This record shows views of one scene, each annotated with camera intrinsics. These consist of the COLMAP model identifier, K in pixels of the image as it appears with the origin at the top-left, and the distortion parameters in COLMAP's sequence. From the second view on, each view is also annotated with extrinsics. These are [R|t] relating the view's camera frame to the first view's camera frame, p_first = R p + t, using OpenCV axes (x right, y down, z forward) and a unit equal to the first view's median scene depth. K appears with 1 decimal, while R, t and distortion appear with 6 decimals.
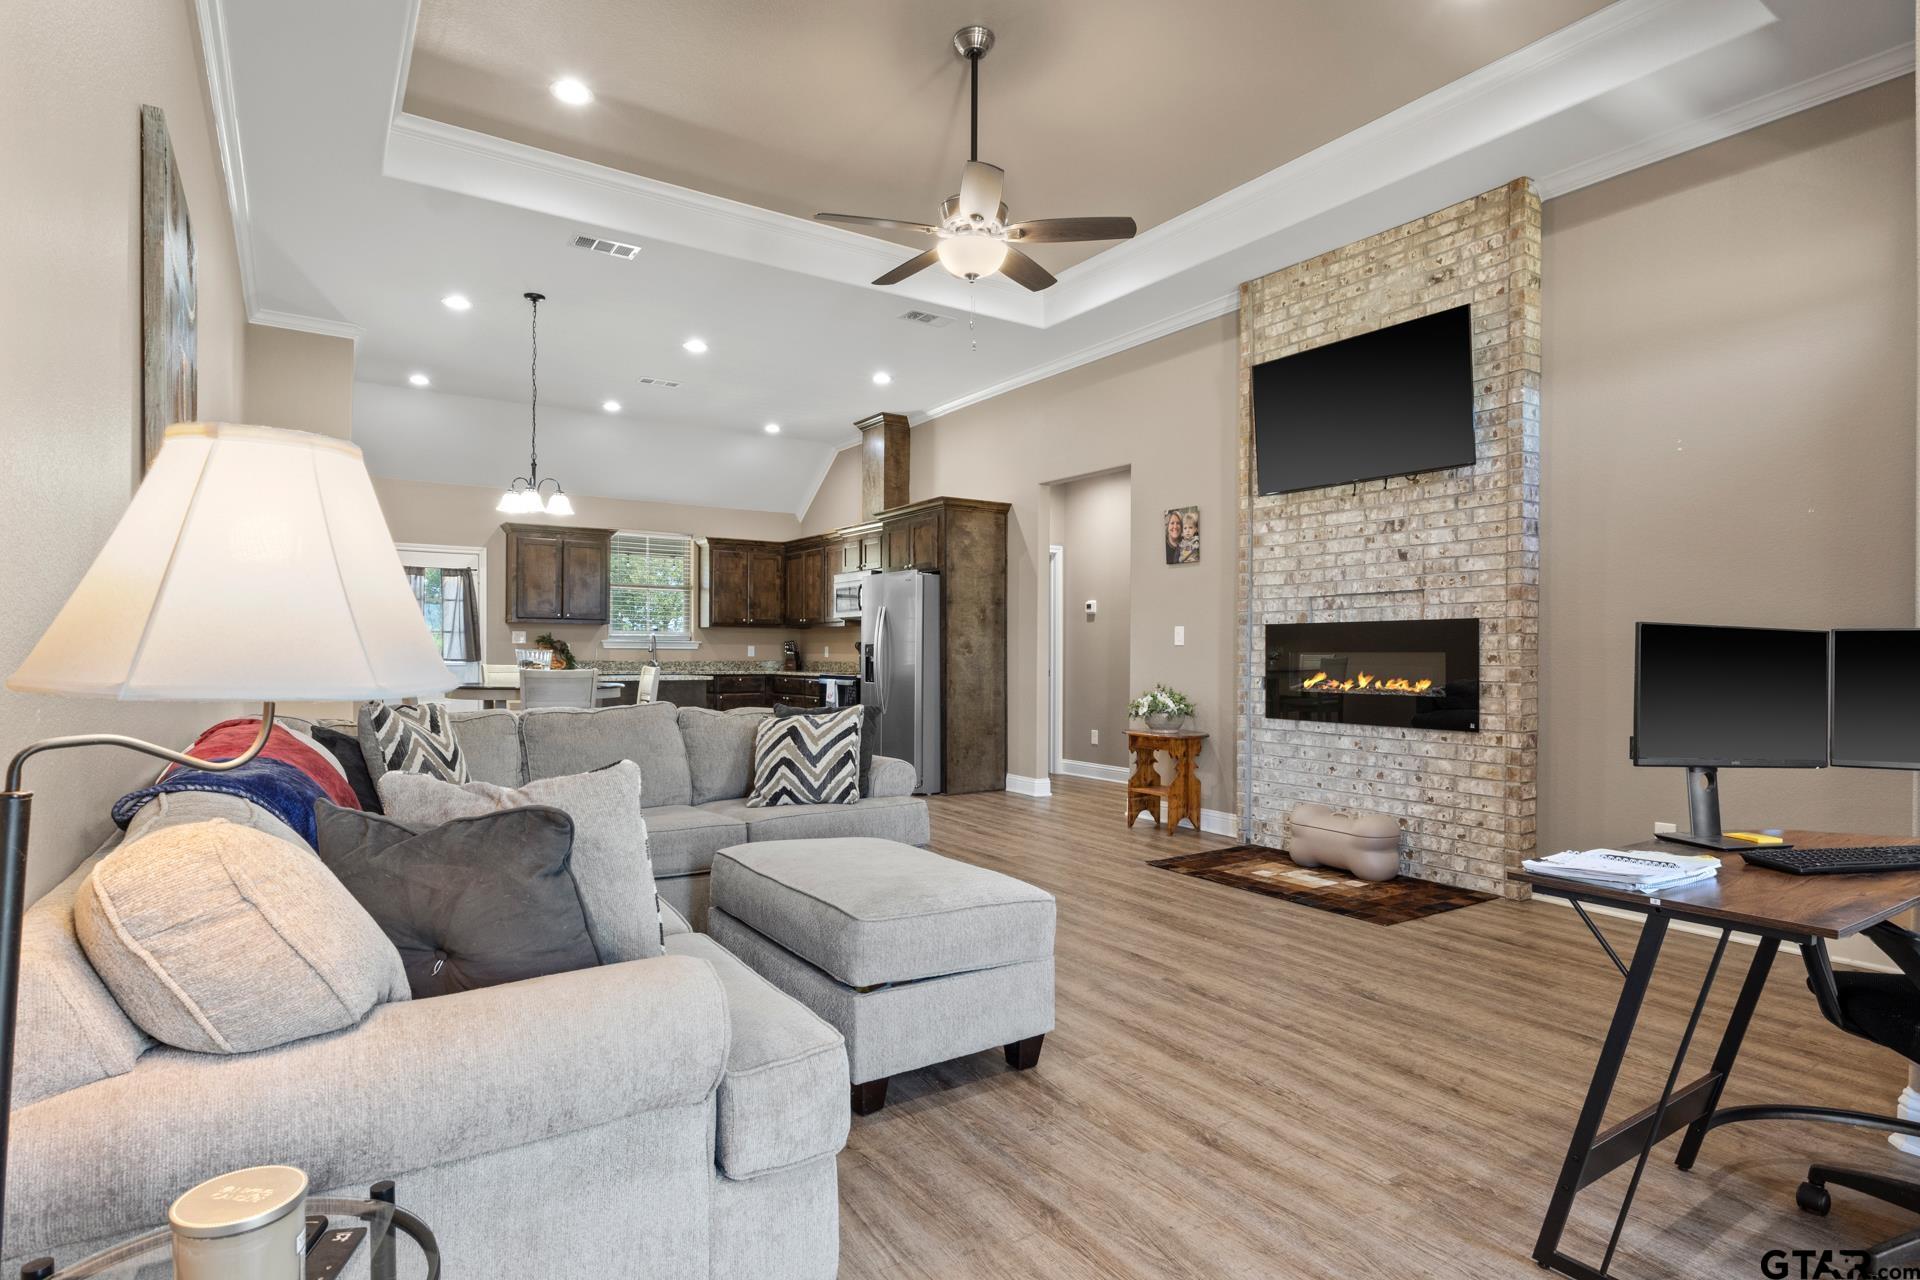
lens RADIAL K [[984.5, 0, 958.9], [0, 984.5, 652.5], [0, 0, 1]] dist [-0.006024, -0.000076]
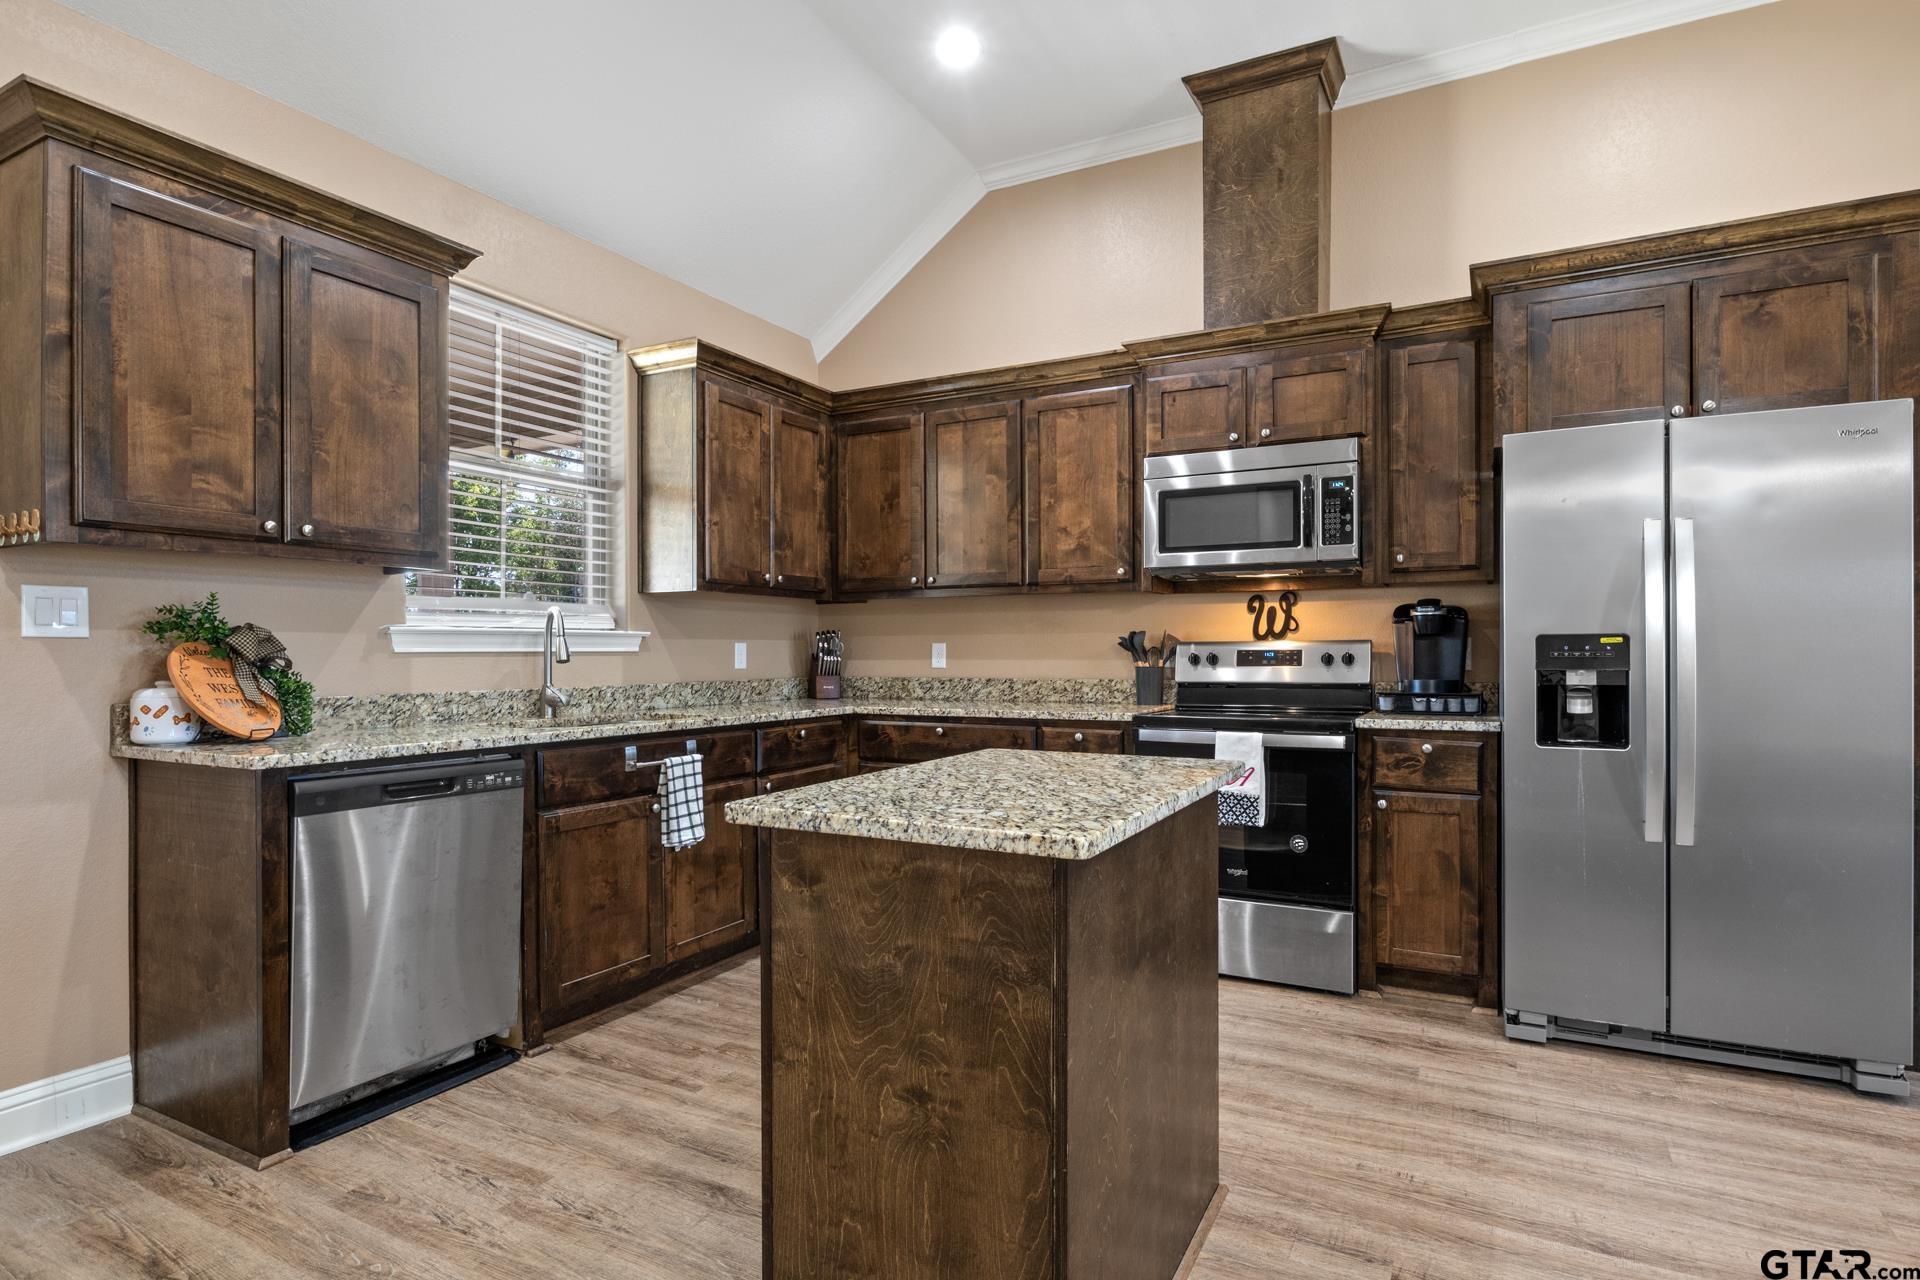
lens RADIAL K [[984.5, 0, 1003.6], [0, 984.5, 649.9], [0, 0, 1]] dist [-0.006024, -0.000076]
pose [[0.873283, -0.013609, 0.487023, -0.696046], [0.013171, 0.999904, 0.004322, -0.009148], [-0.487035, 0.002641, 0.873379, 1.308975]]
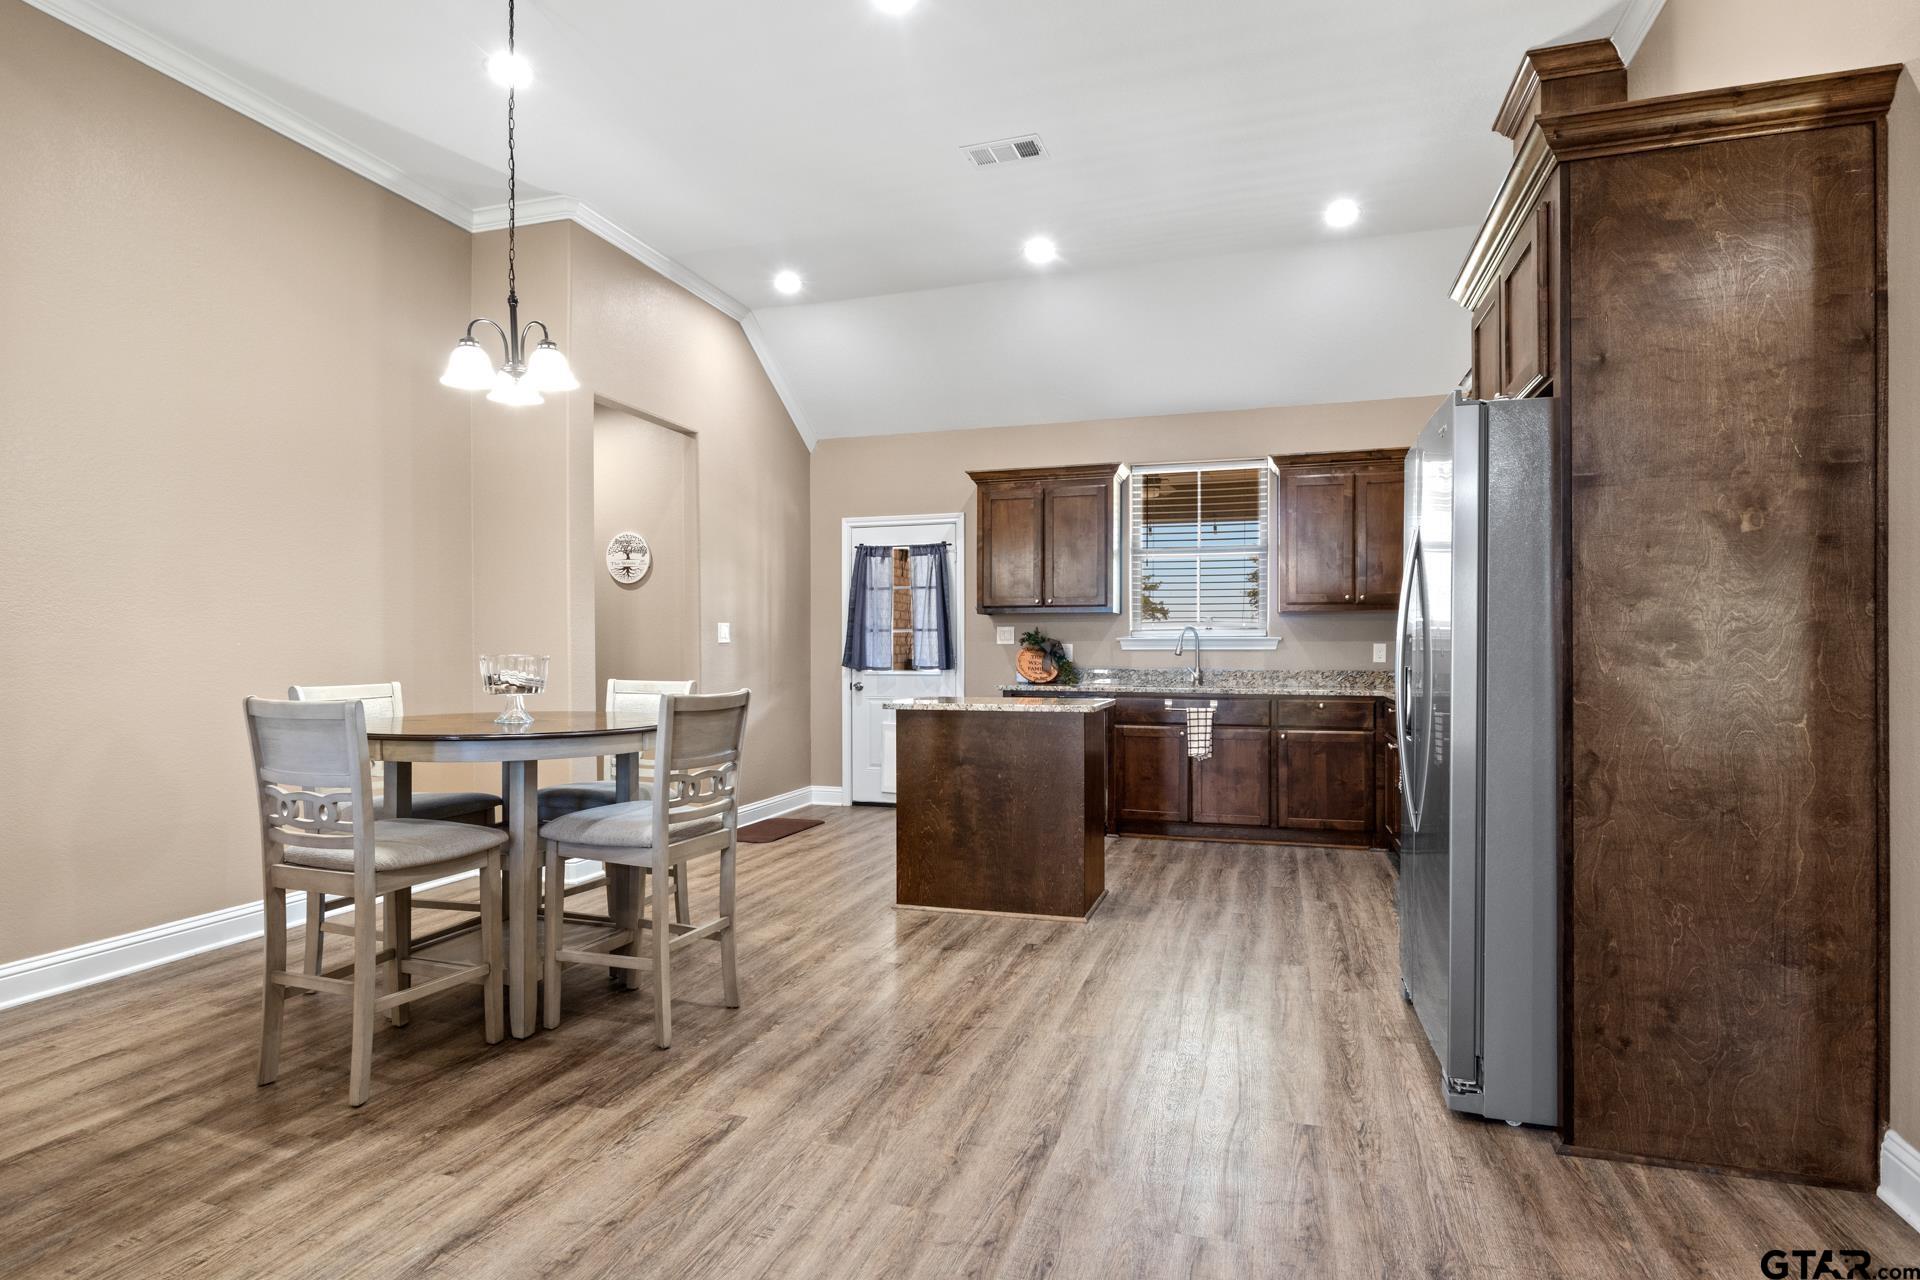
lens RADIAL K [[984.5, 0, 966.7], [0, 984.5, 651.1], [0, 0, 1]] dist [-0.006024, -0.000076]
pose [[0.635810, -0.008761, -0.771796, 0.146760], [0.006400, 0.999961, -0.006078, -0.001265], [0.771819, -0.001075, 0.635842, 1.029493]]
